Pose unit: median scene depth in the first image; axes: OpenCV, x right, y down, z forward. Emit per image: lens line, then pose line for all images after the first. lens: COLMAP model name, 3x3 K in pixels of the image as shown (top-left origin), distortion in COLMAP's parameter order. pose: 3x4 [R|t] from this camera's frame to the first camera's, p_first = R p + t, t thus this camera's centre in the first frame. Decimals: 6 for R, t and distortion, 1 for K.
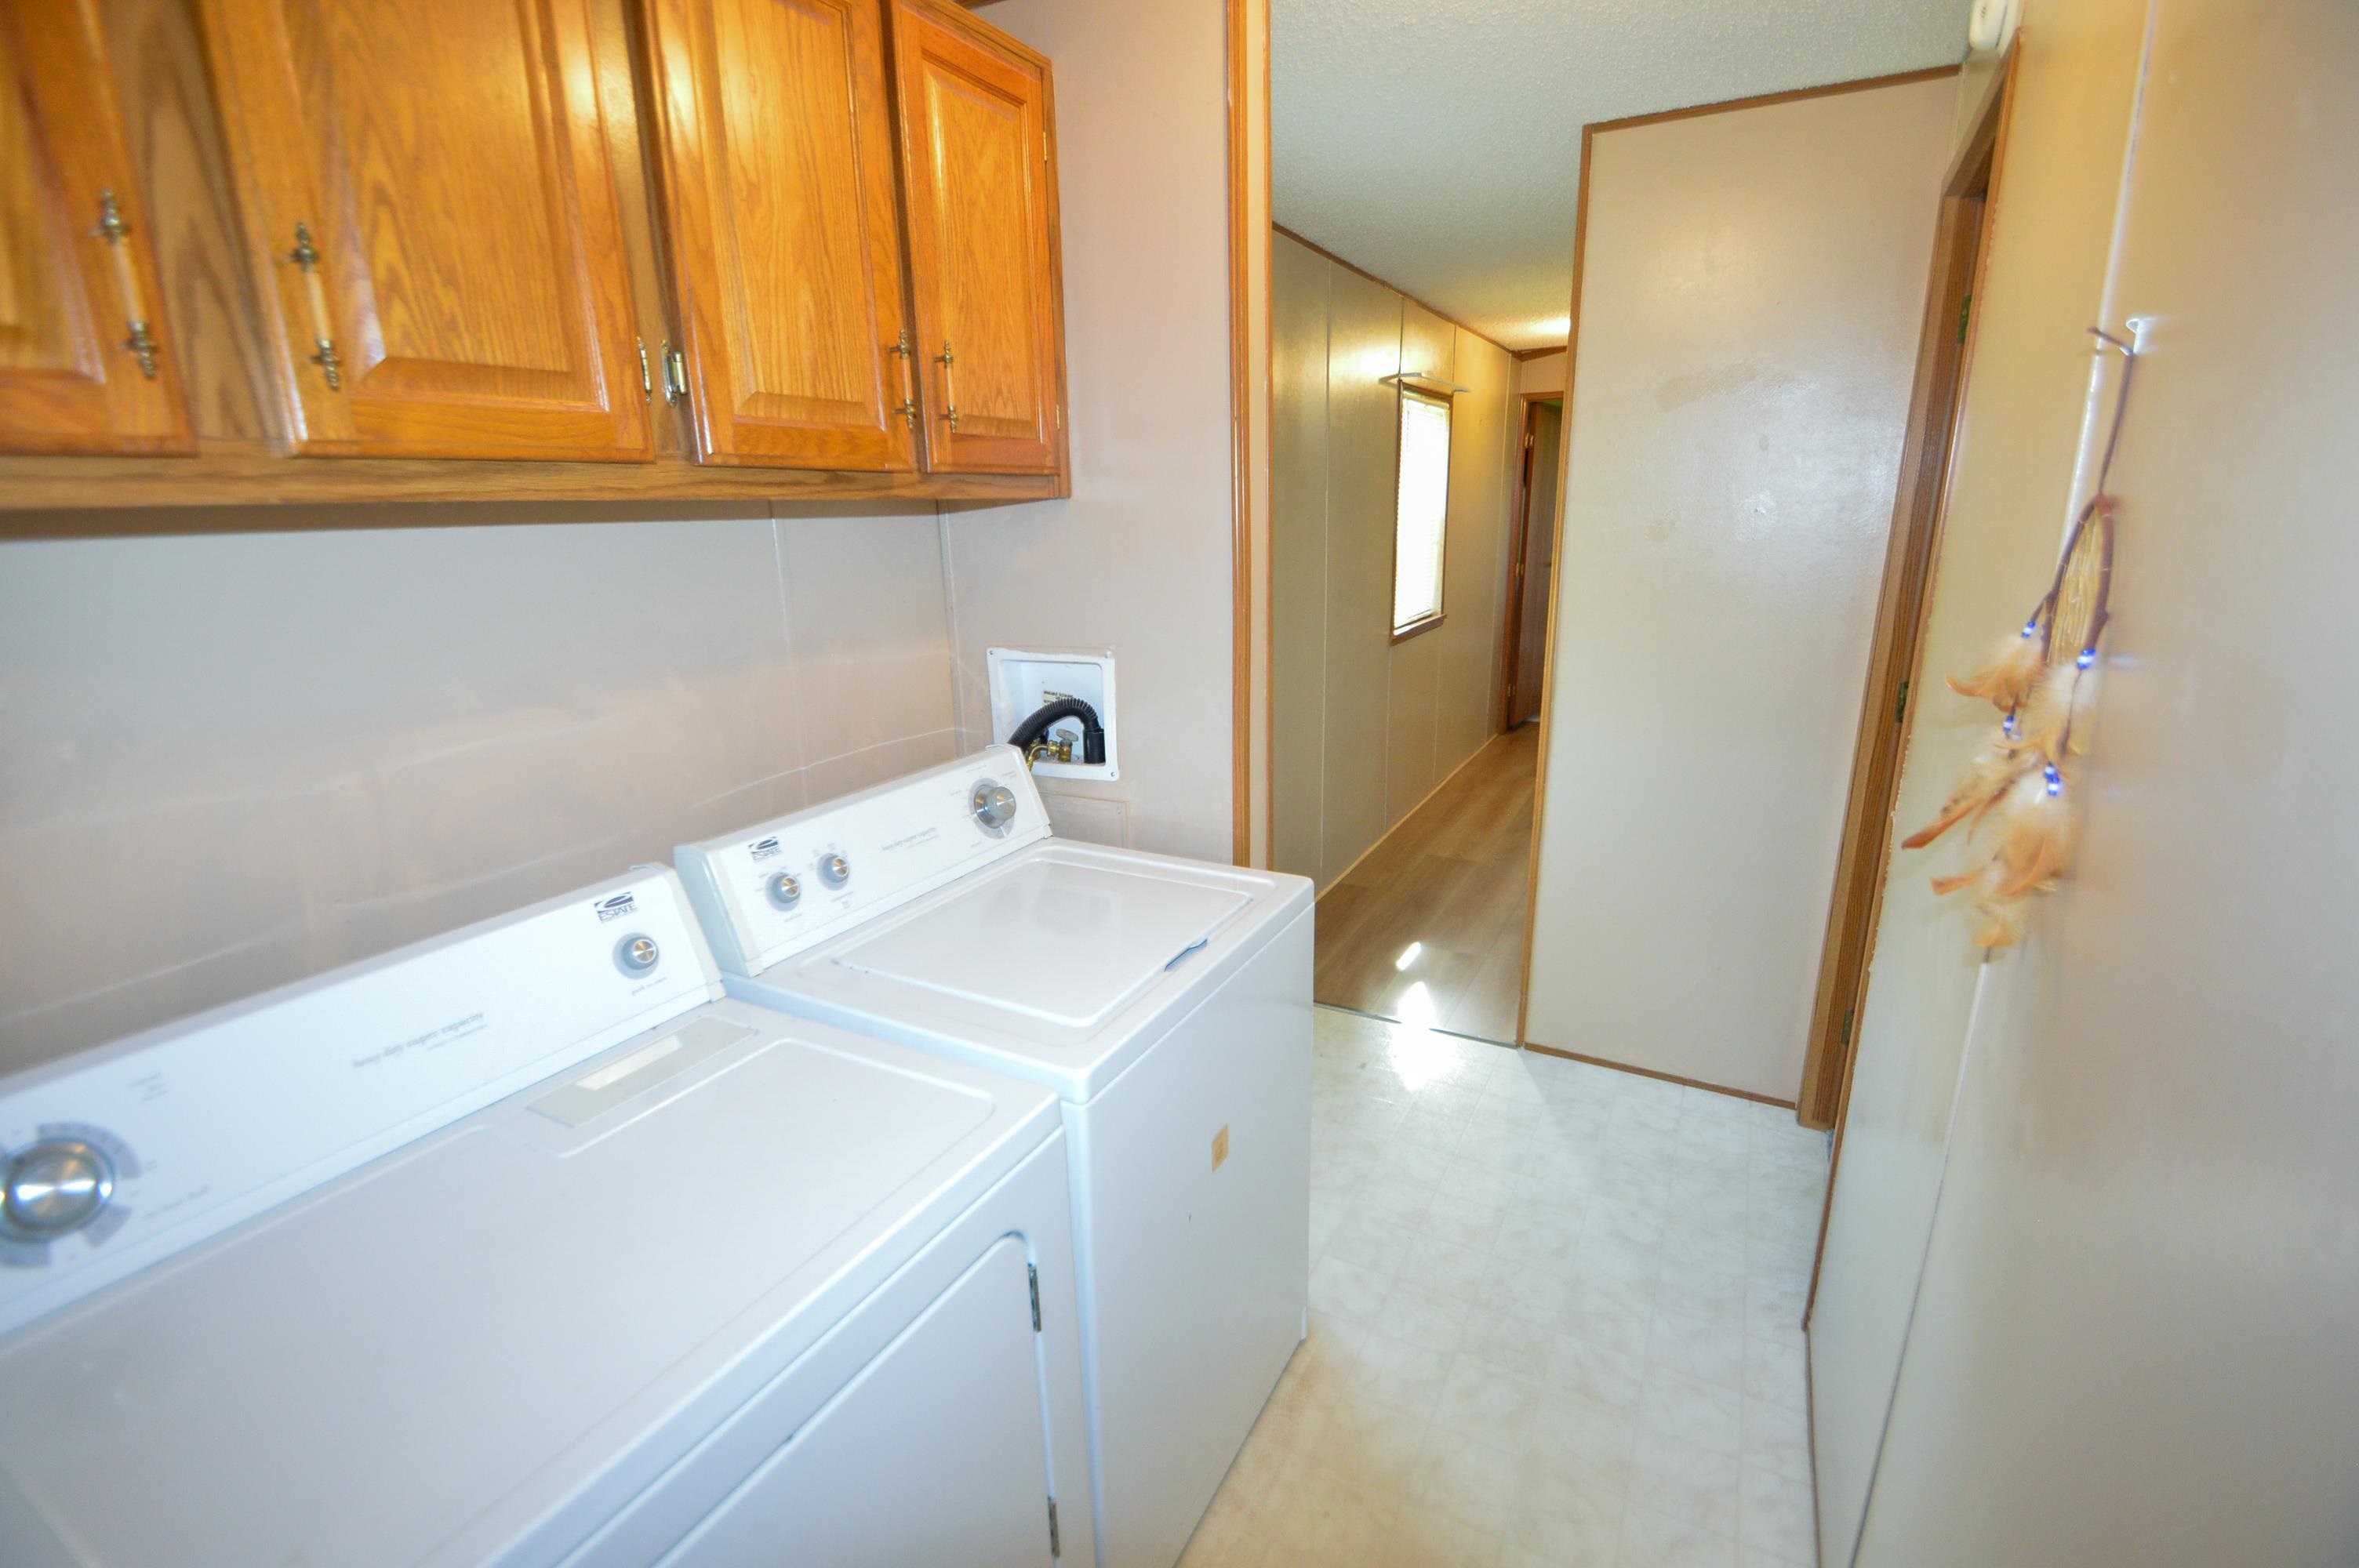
lens RADIAL K [[1049.3, 0, 1177.6], [0, 1049.3, 781.1], [0, 0, 1]] dist [0.012679, -0.015060]
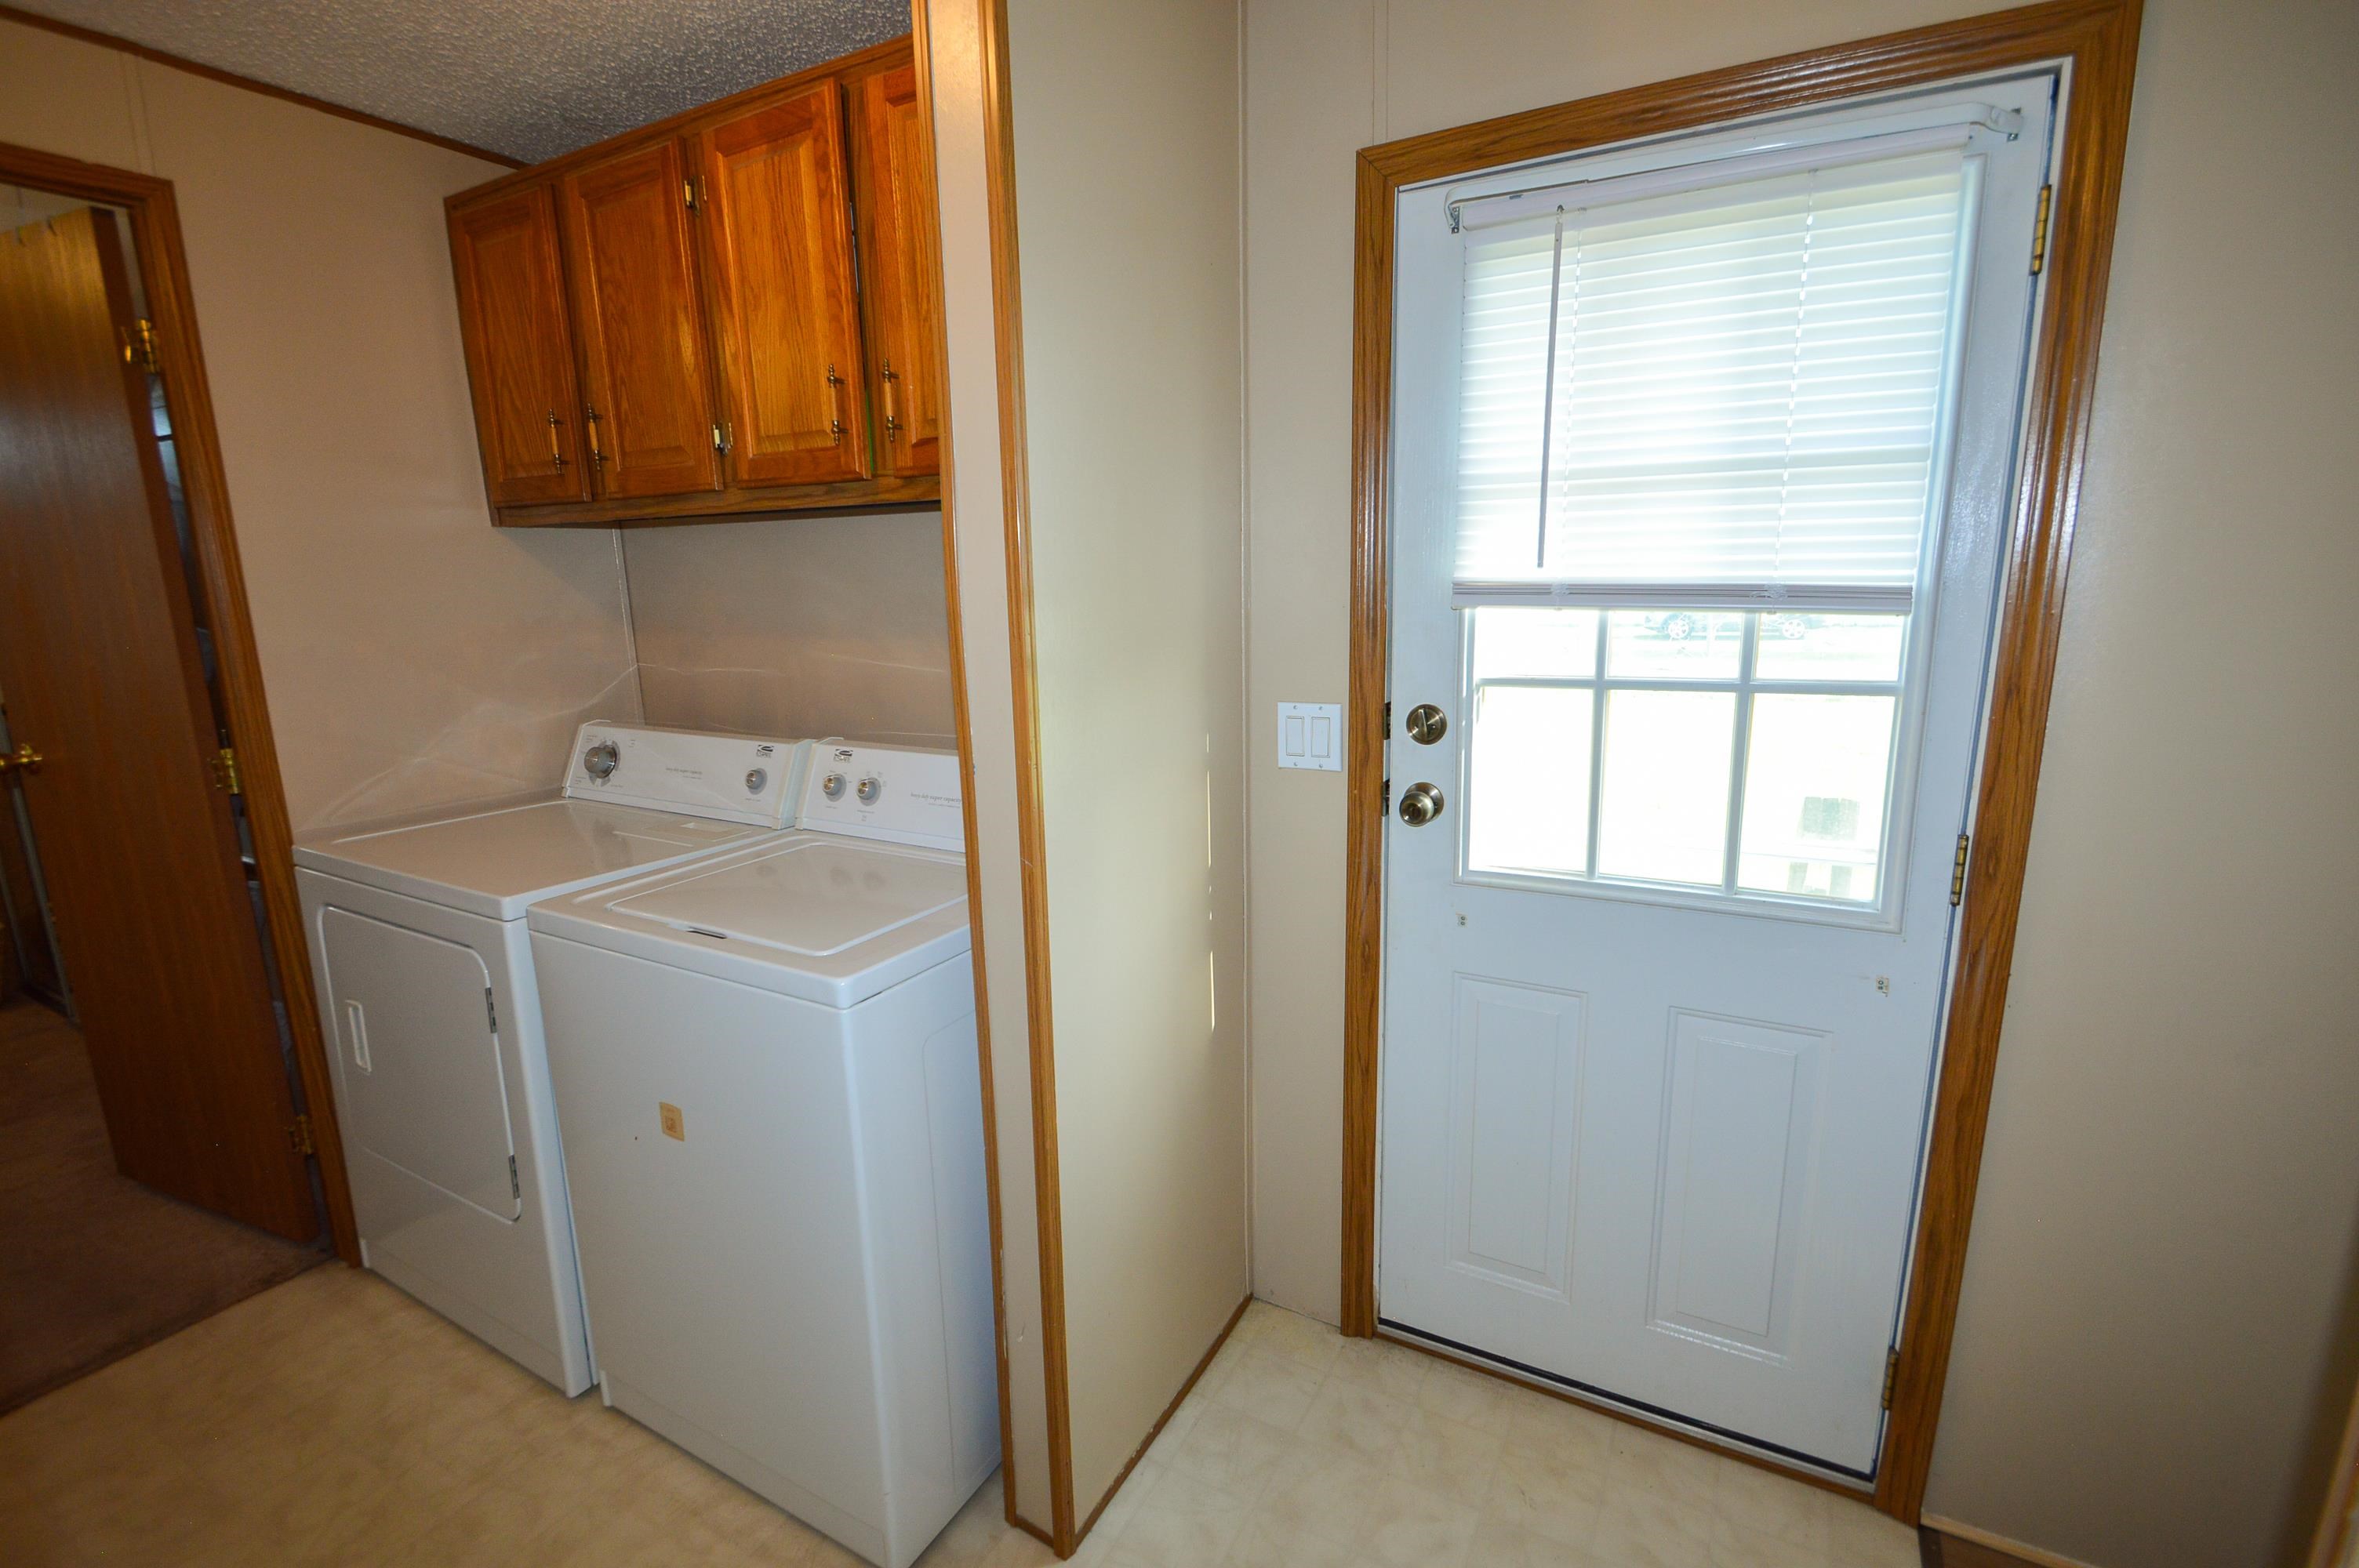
lens RADIAL K [[1049.3, 0, 1181.5], [0, 1049.3, 787.3], [0, 0, 1]] dist [0.012679, -0.015060]
pose [[-0.019214, 0.221081, -0.975066, 1.041023], [-0.234056, 0.947152, 0.219365, -0.329278], [0.972033, 0.232435, 0.033547, 1.485320]]
